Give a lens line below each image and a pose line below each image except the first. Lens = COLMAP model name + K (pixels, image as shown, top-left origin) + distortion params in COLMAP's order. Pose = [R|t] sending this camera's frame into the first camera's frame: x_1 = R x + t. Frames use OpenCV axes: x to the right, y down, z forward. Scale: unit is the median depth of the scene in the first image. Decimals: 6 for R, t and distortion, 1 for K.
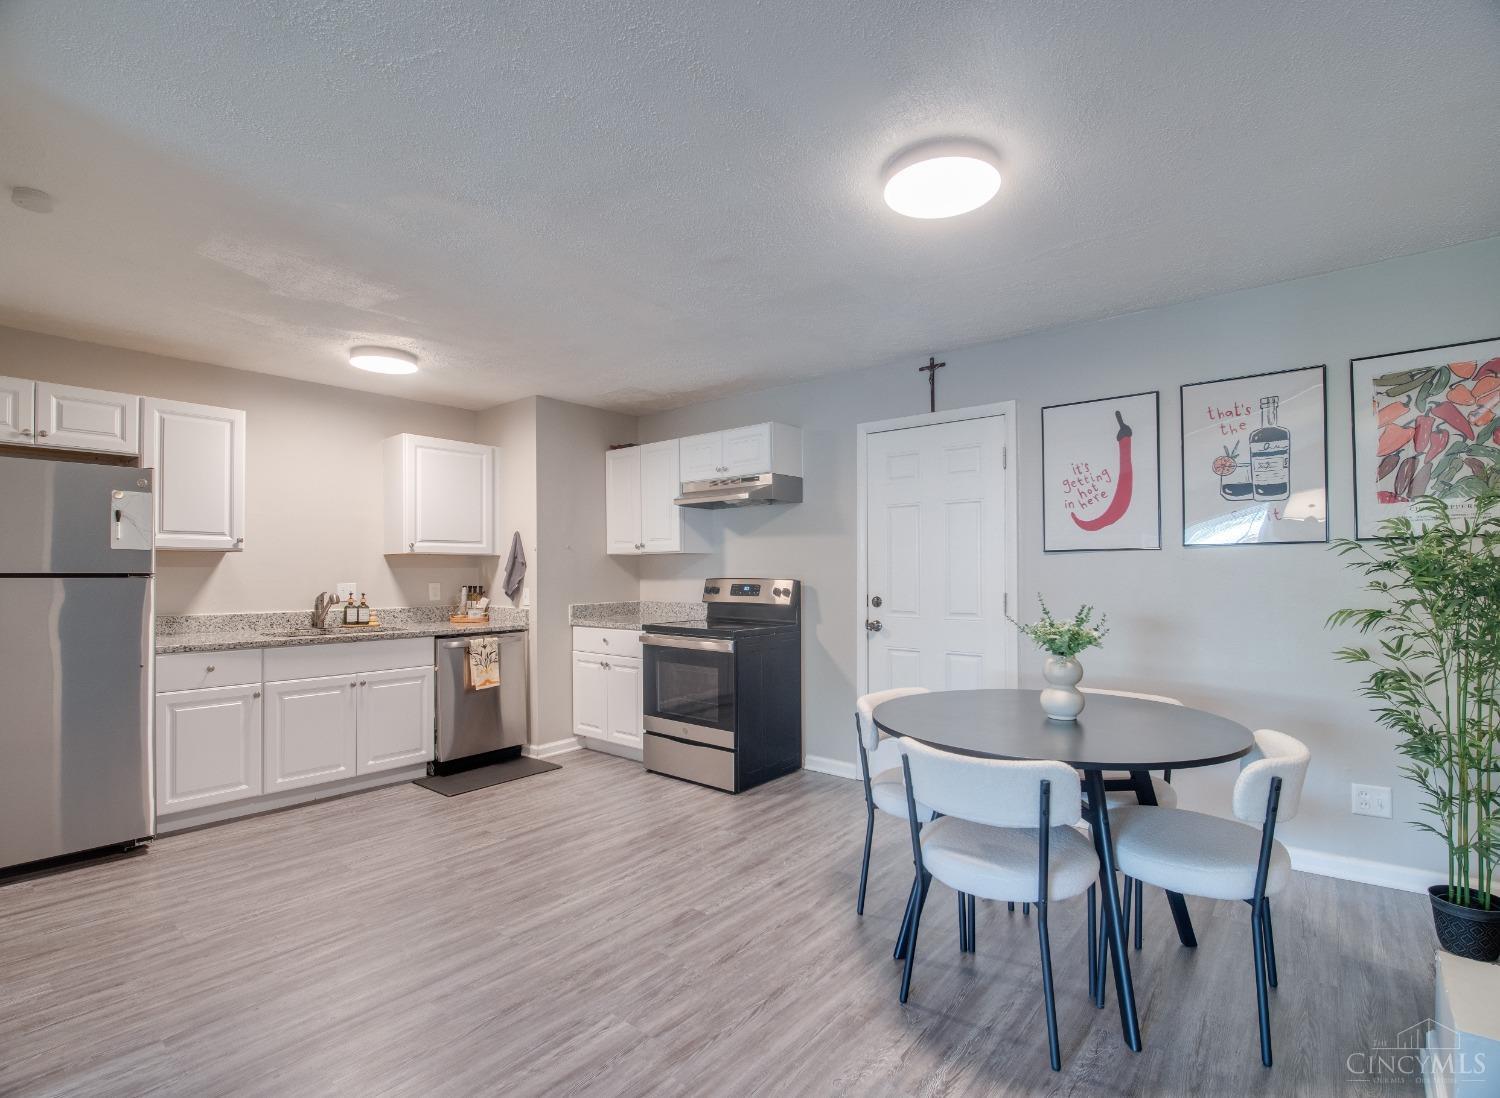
lens RADIAL K [[720.7, 0, 732.1], [0, 720.7, 569.1], [0, 0, 1]] dist [-0.015828, -0.002781]
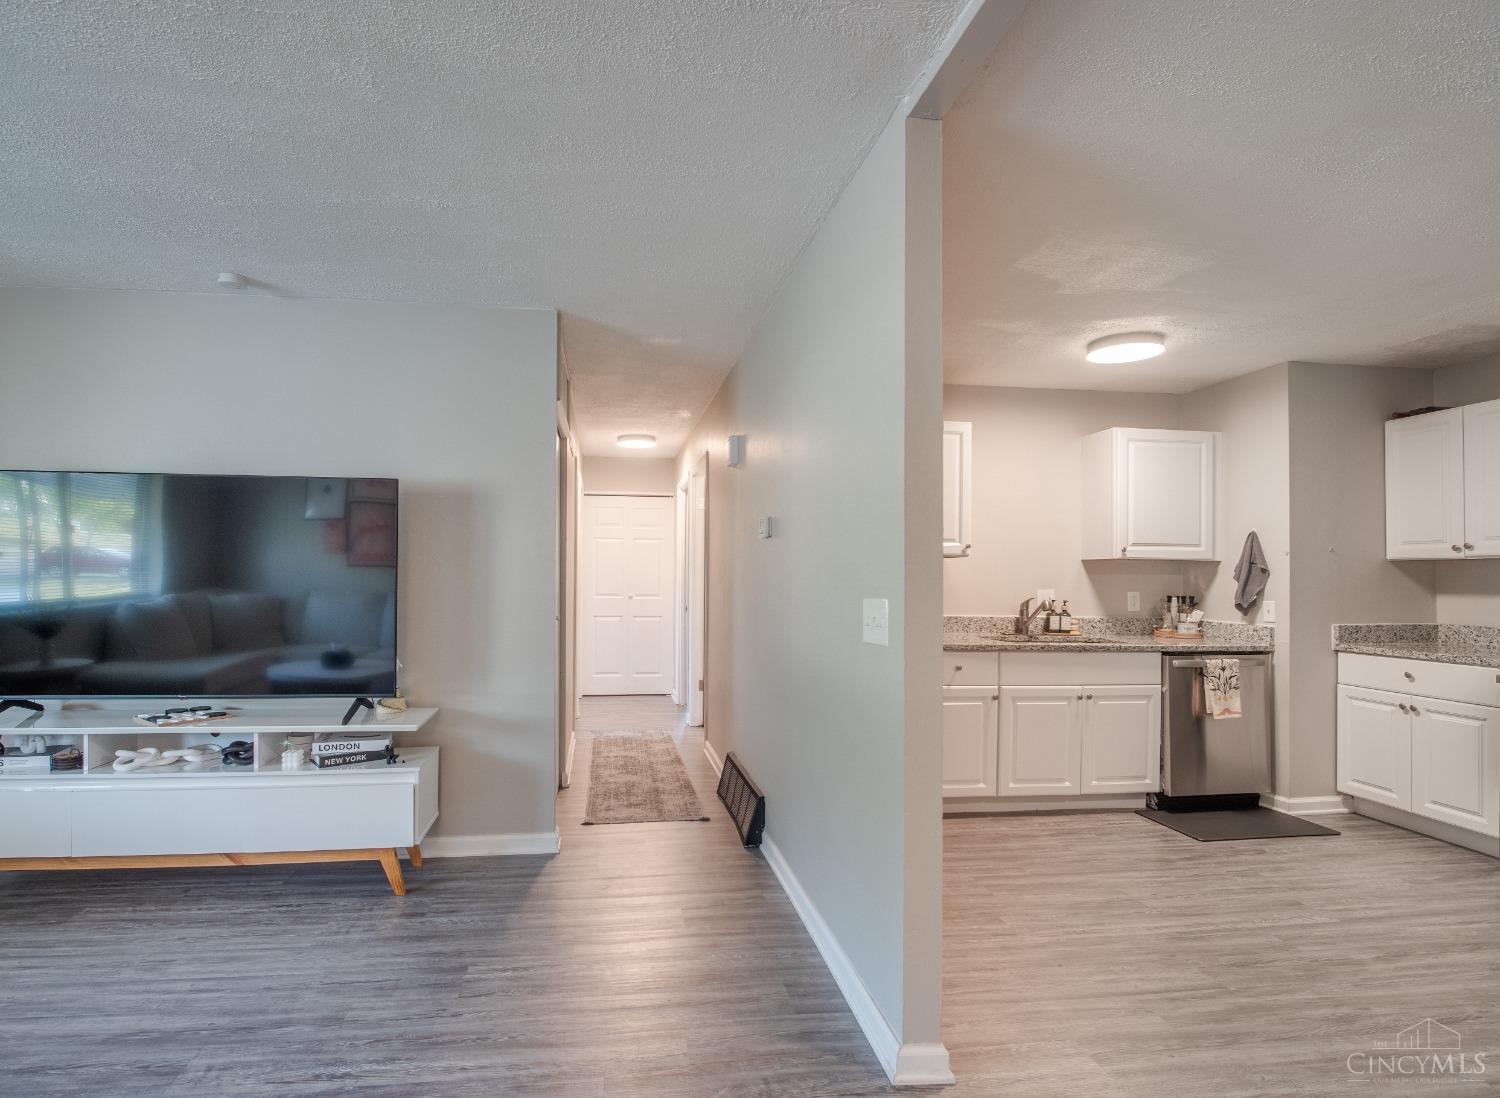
lens RADIAL K [[720.7, 0, 683.0], [0, 720.7, 569.3], [0, 0, 1]] dist [-0.015828, -0.002781]
pose [[0.724330, 0.004520, -0.689438, -0.225344], [-0.011836, 0.999913, -0.005880, 0.003600], [0.689351, 0.012419, 0.724321, -0.042775]]
